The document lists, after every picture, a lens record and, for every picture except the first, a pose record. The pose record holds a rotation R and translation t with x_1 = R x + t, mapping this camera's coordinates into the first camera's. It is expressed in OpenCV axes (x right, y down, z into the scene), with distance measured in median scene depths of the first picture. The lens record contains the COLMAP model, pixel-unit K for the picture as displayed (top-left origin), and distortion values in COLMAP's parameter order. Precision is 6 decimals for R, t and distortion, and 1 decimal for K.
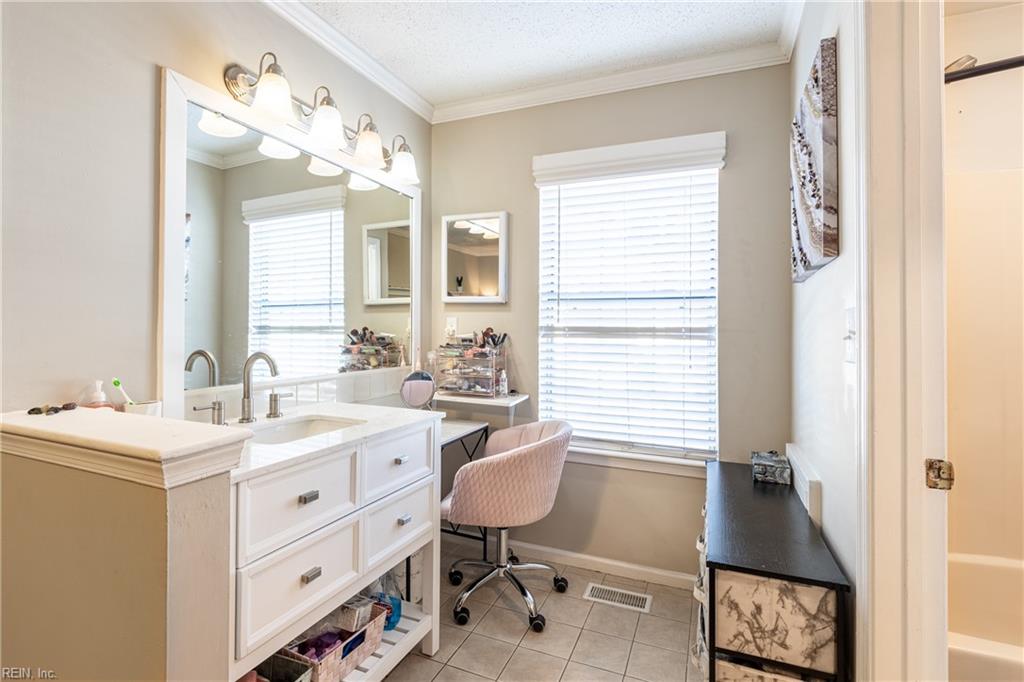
lens RADIAL K [[484.4, 0, 513.9], [0, 484.4, 331.1], [0, 0, 1]] dist [0.005419, -0.000067]
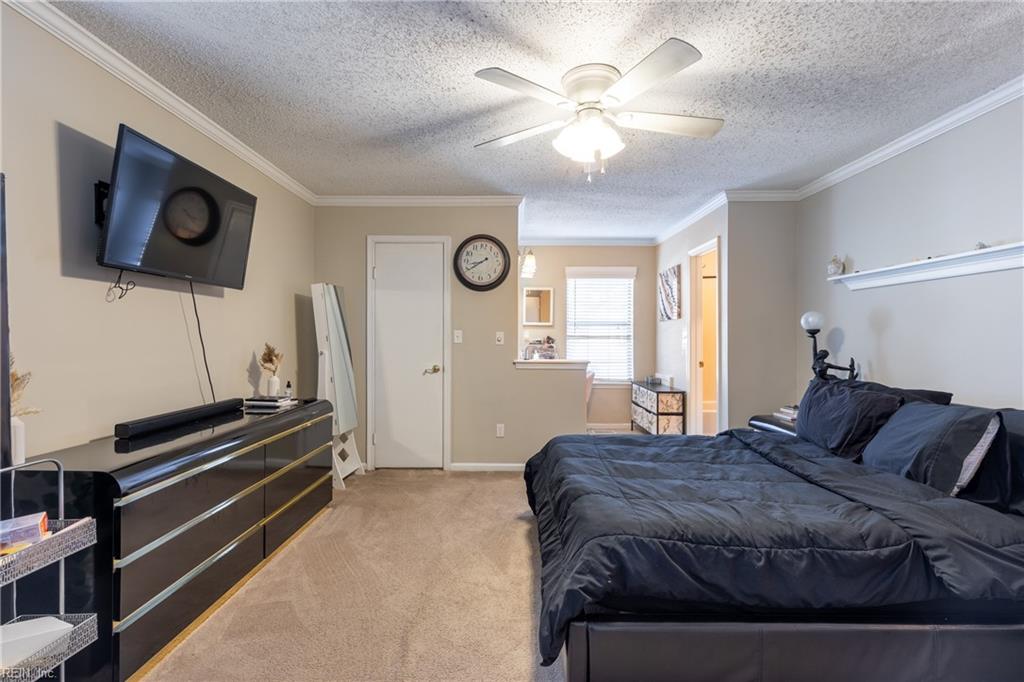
lens RADIAL K [[458.9, 0, 509.0], [0, 458.9, 340.5], [0, 0, 1]] dist [0.005274, -0.000578]
pose [[0.928740, -0.008697, 0.370630, -1.252682], [0.007116, 0.999959, 0.005633, 0.002454], [-0.370663, -0.002595, 0.928764, -1.224887]]
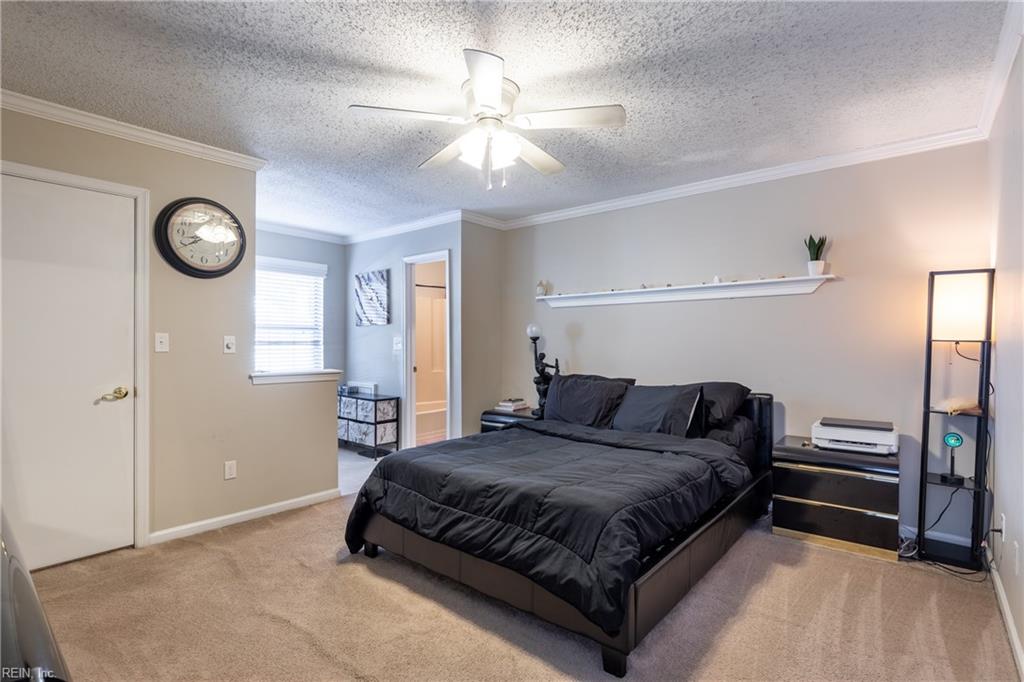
lens RADIAL K [[494.9, 0, 511.9], [0, 494.9, 346.7], [0, 0, 1]] dist [-0.003707, -0.001211]
pose [[0.305273, -0.013642, 0.952167, -1.748868], [0.005443, 0.999906, 0.012580, -0.004138], [-0.952249, 0.001342, 0.305318, -0.732966]]
